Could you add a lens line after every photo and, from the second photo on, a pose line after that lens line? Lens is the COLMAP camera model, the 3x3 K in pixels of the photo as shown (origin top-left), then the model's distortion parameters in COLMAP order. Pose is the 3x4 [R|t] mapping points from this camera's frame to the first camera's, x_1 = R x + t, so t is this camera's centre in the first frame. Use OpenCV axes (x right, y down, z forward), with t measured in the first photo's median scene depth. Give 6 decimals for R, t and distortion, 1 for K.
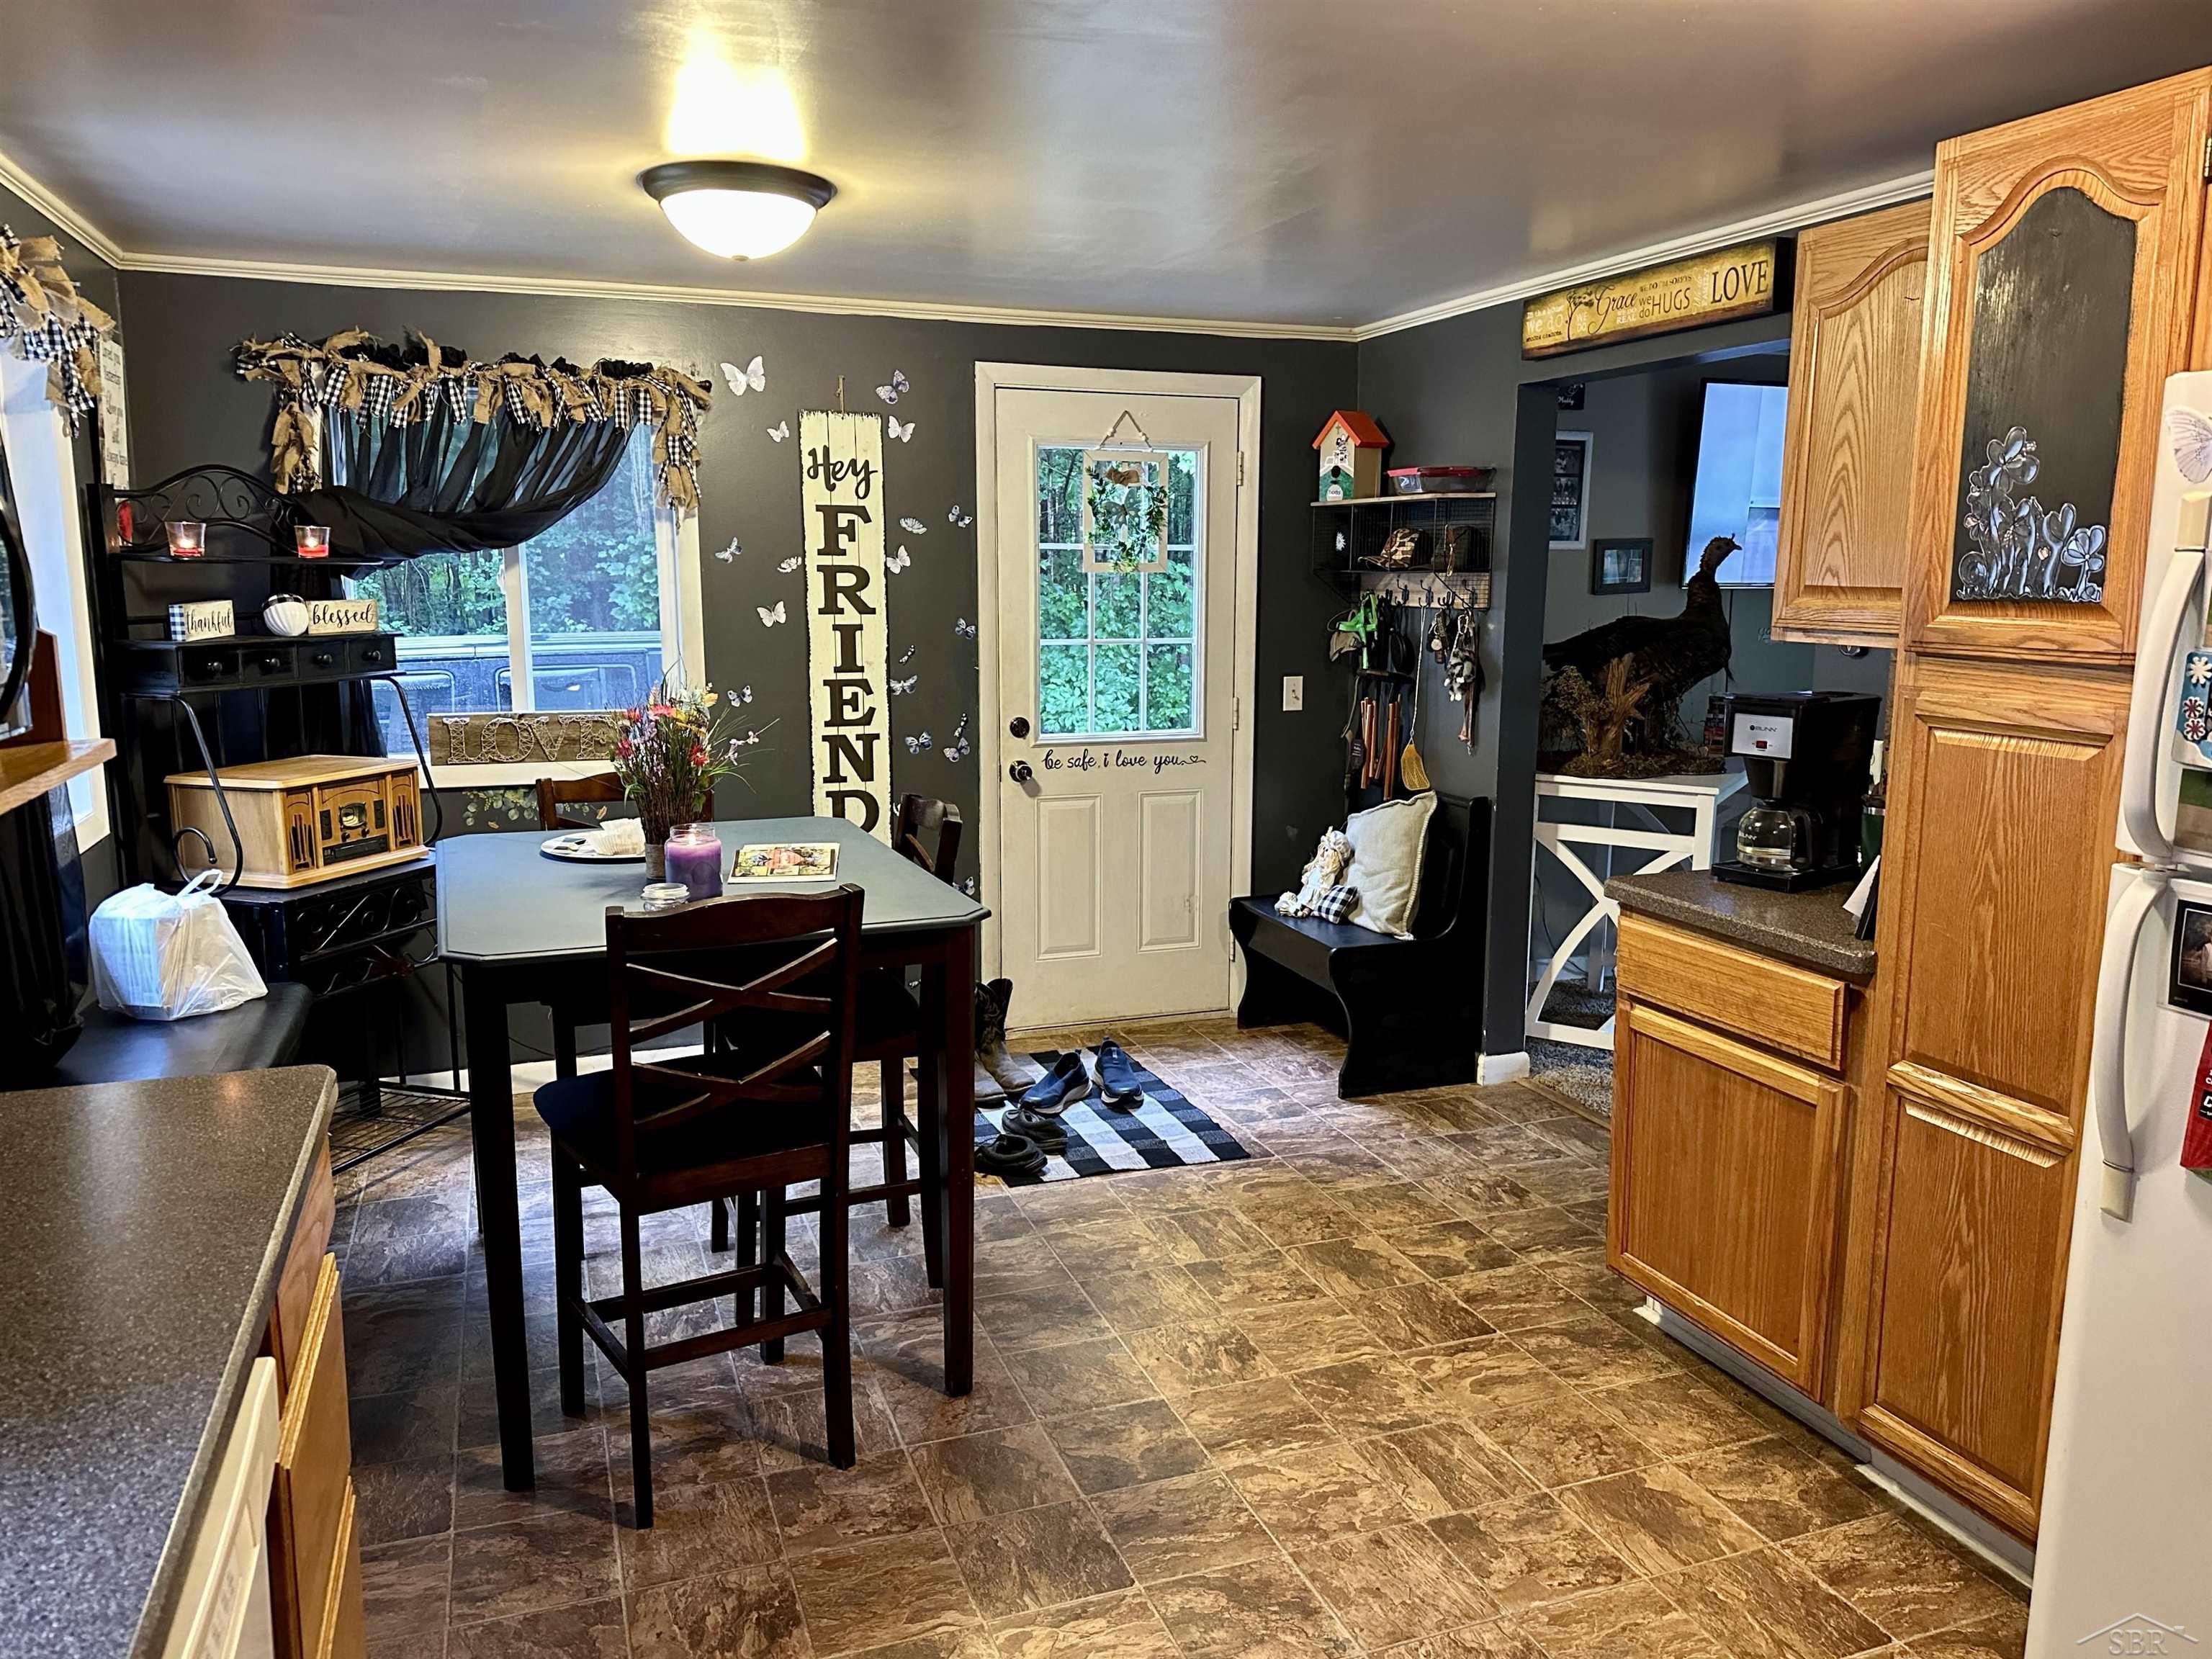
lens RADIAL K [[1538.1, 0, 1108.5], [0, 1538.1, 823.8], [0, 0, 1]] dist [0.120767, -0.178193]
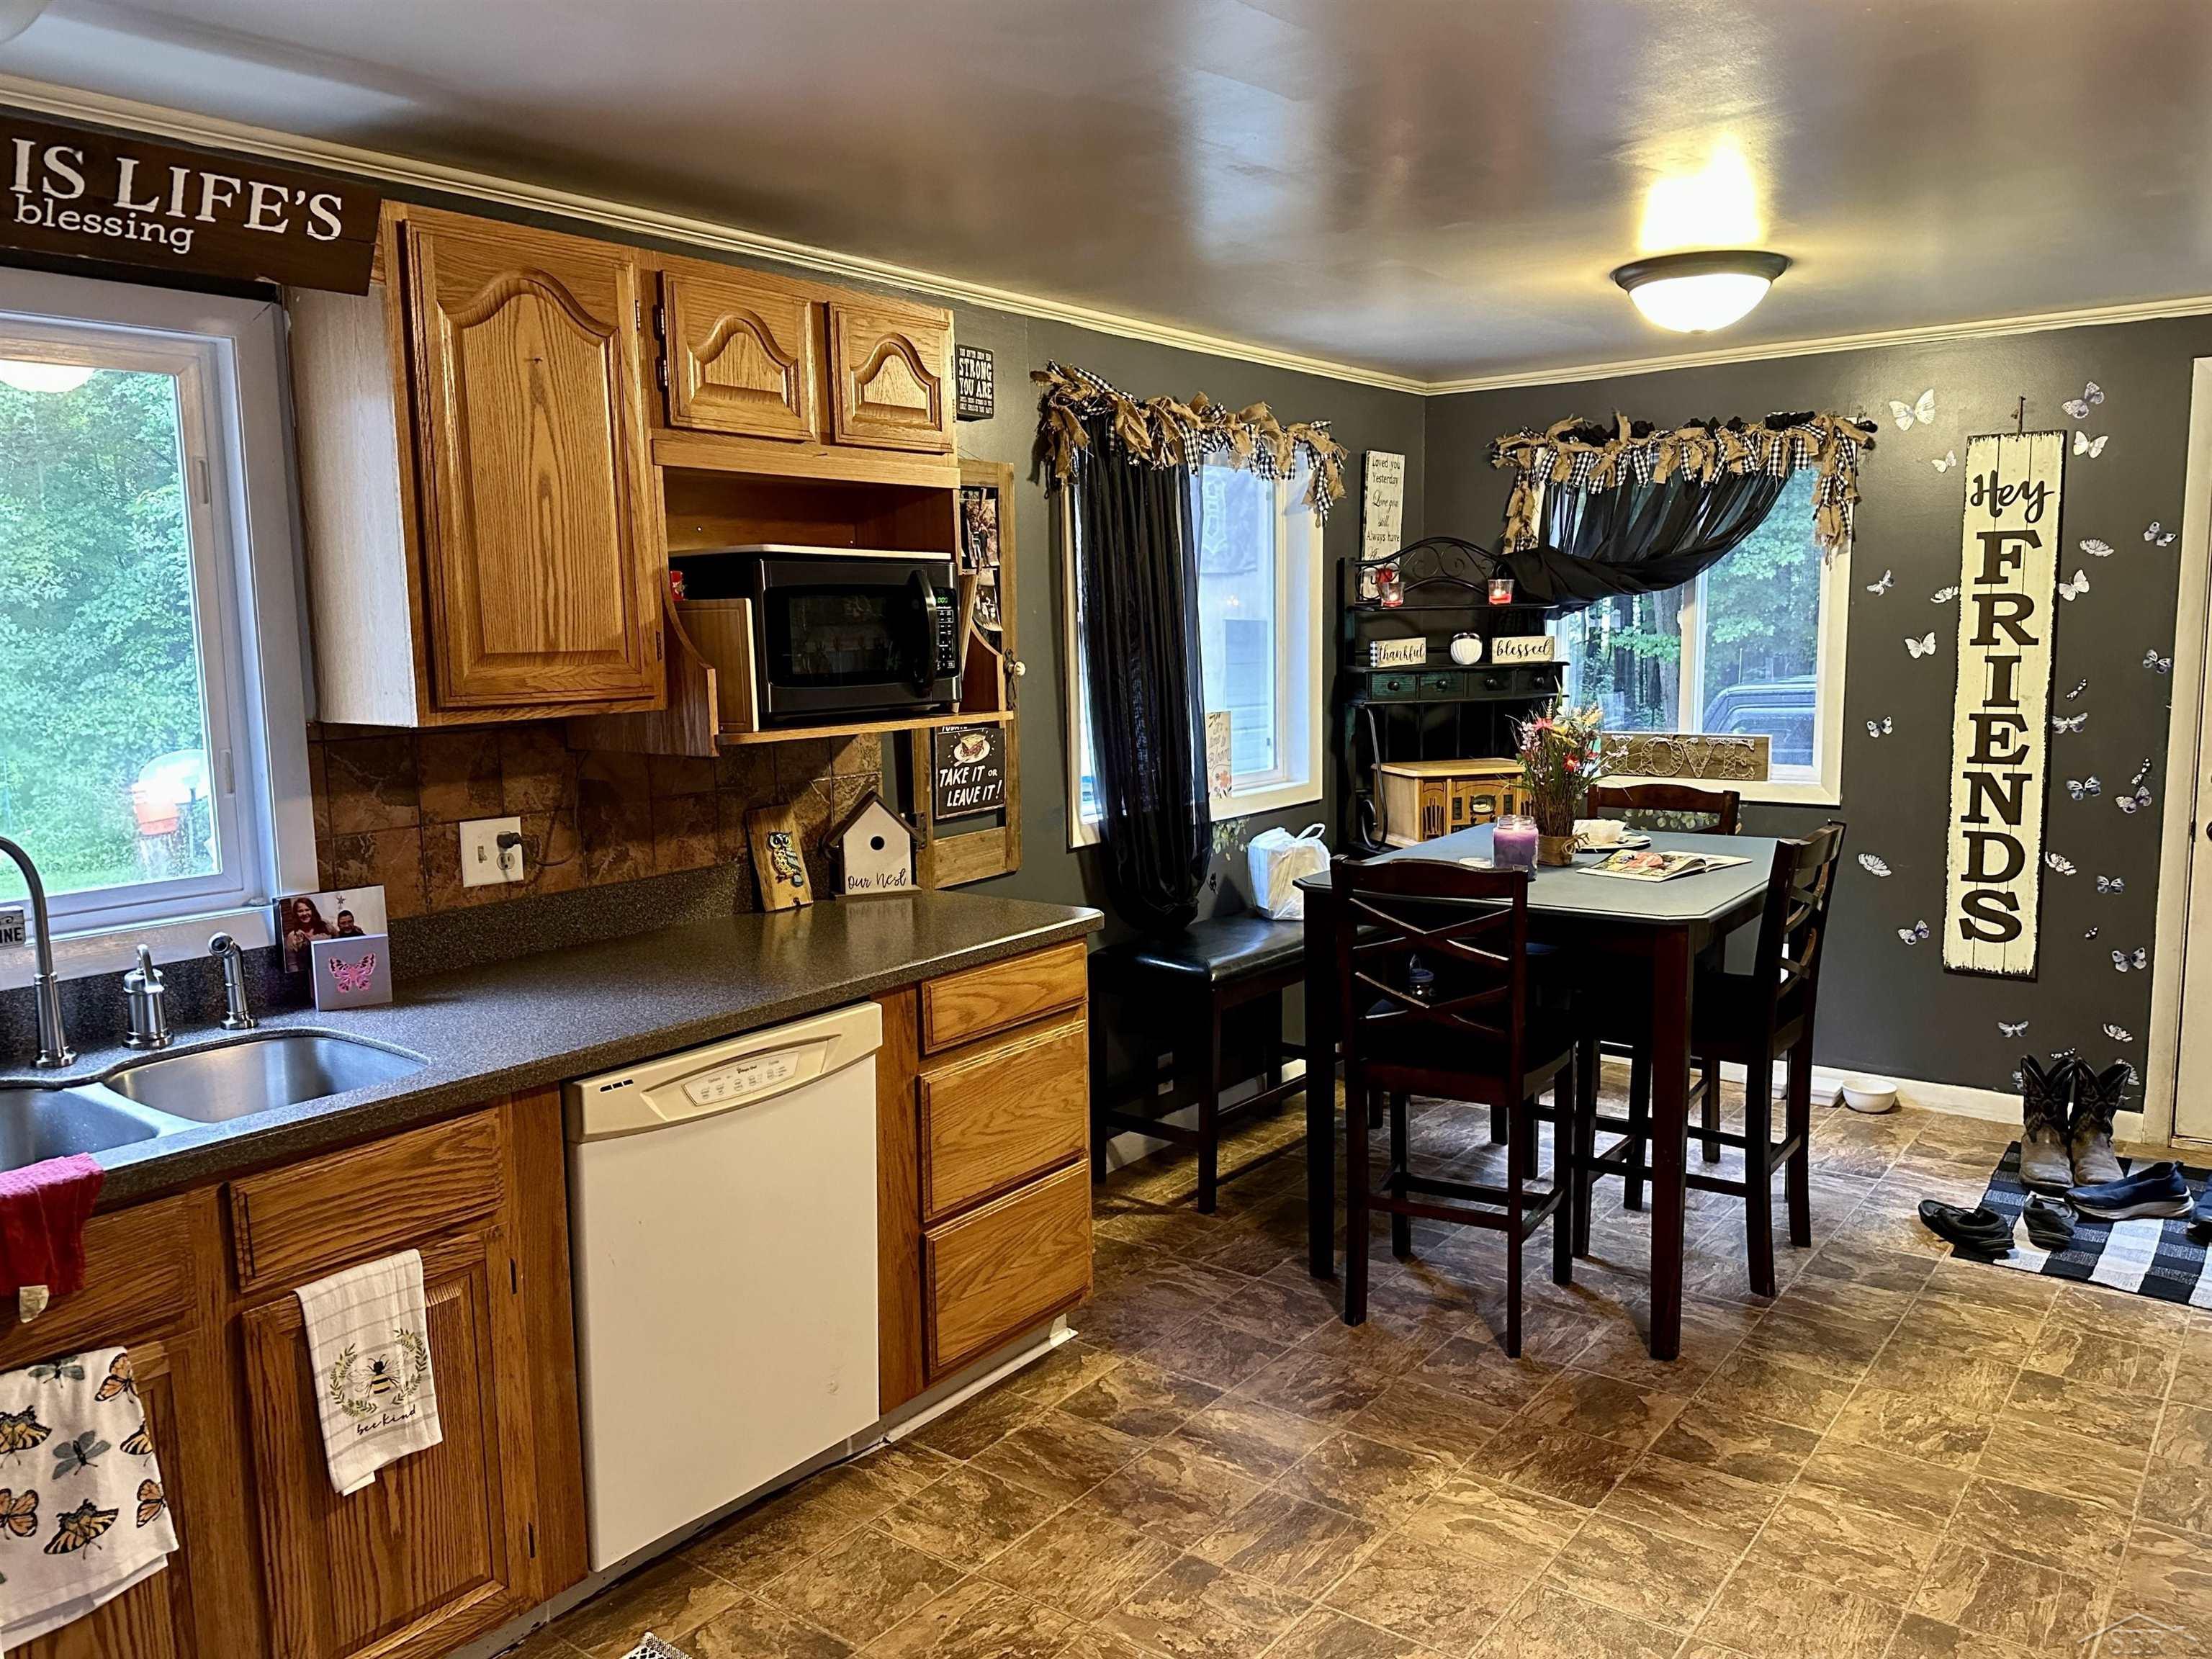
lens RADIAL K [[1629.8, 0, 1106.0], [0, 1629.8, 829.5], [0, 0, 1]] dist [-0.003362, -0.038800]
pose [[0.534835, 0.095165, -0.839580, 0.380797], [-0.111470, 0.992899, 0.041535, -0.004537], [0.837571, 0.071374, 0.541646, 0.017652]]
